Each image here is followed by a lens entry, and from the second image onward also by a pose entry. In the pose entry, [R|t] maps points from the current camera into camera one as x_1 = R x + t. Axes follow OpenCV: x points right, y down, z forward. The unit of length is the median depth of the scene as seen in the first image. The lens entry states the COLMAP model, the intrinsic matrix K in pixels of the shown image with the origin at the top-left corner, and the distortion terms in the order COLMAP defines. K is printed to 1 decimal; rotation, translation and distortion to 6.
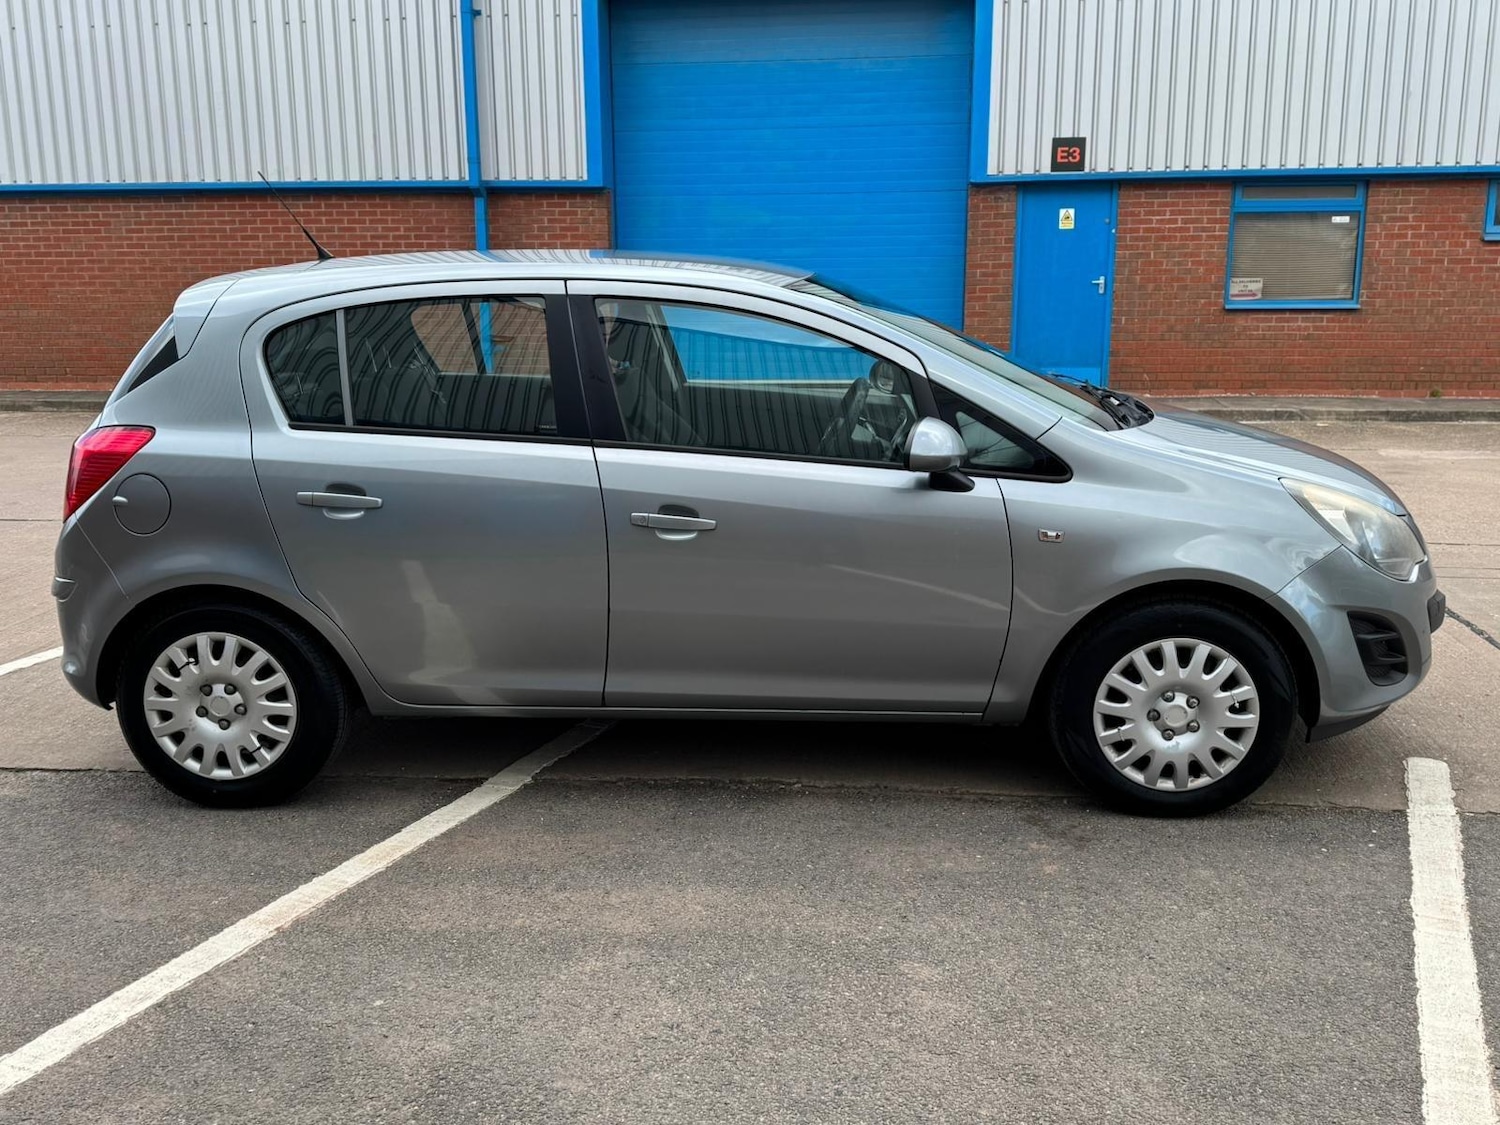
lens RADIAL K [[1436.4, 0, 735.9], [0, 1436.4, 557.0], [0, 0, 1]] dist [0.065147, -0.099072]
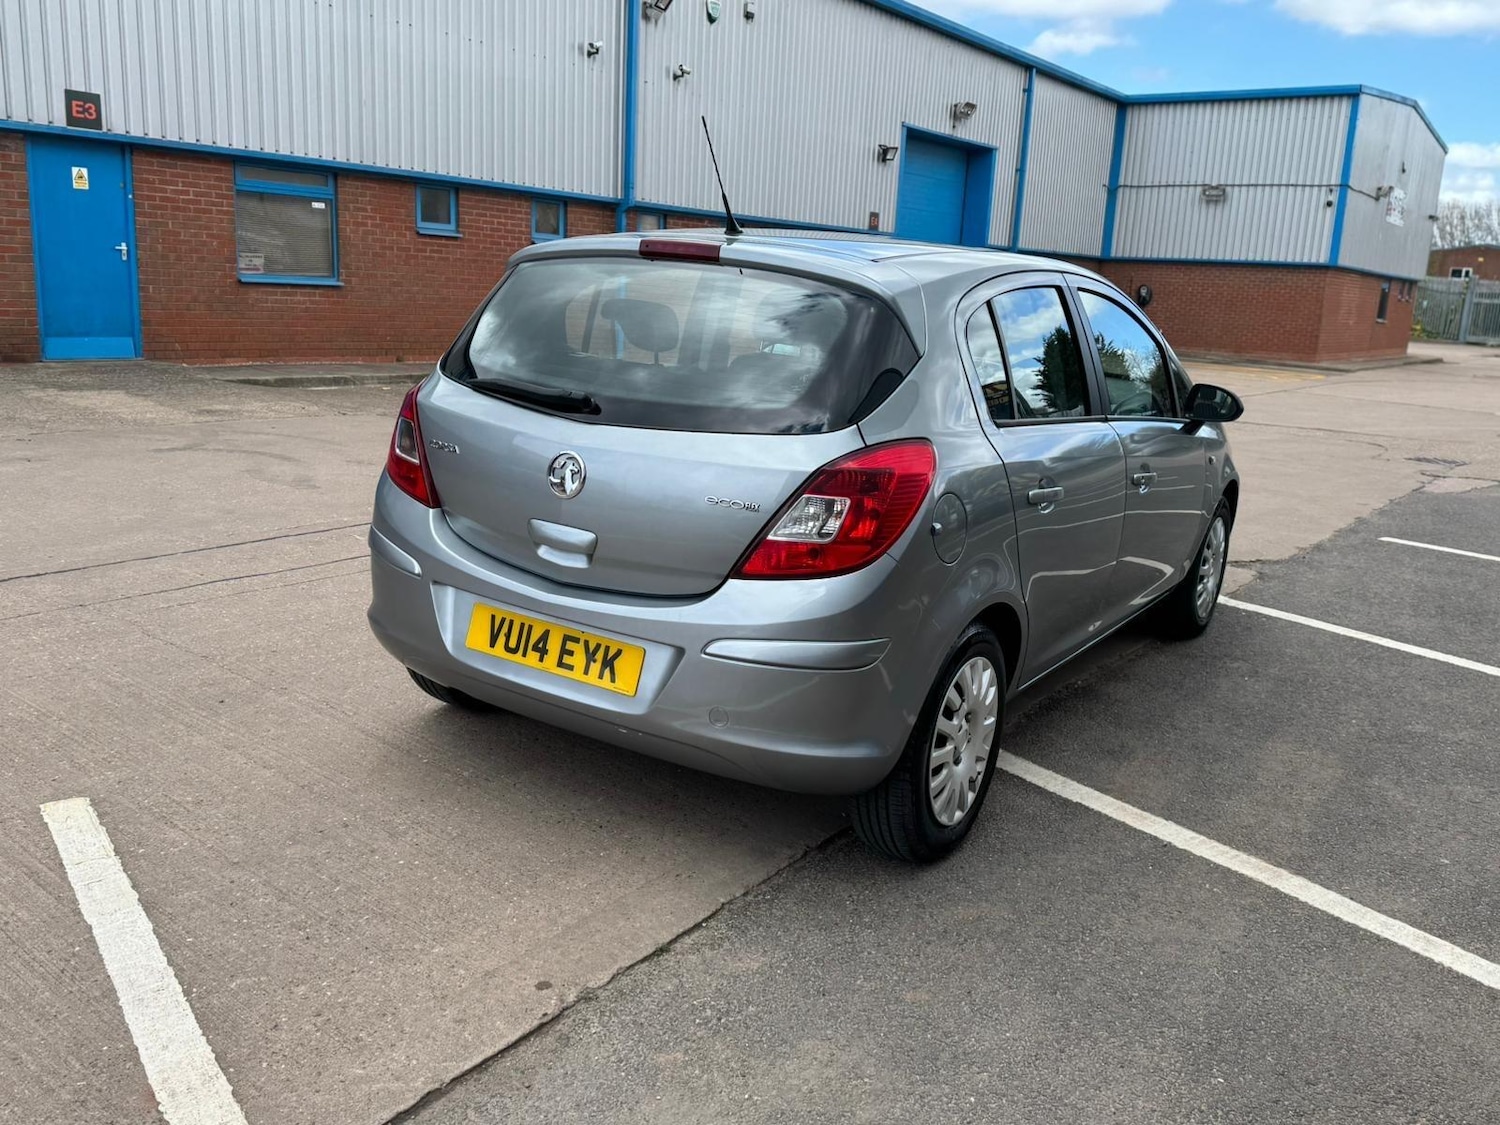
lens RADIAL K [[1283.1, 0, 767.7], [0, 1283.1, 552.3], [0, 0, 1]] dist [0.101490, -0.127812]
pose [[0.472146, -0.154315, 0.867909, -0.600041], [0.118494, 0.986733, 0.110980, -0.065602], [-0.873520, 0.050443, 0.484167, 0.382833]]
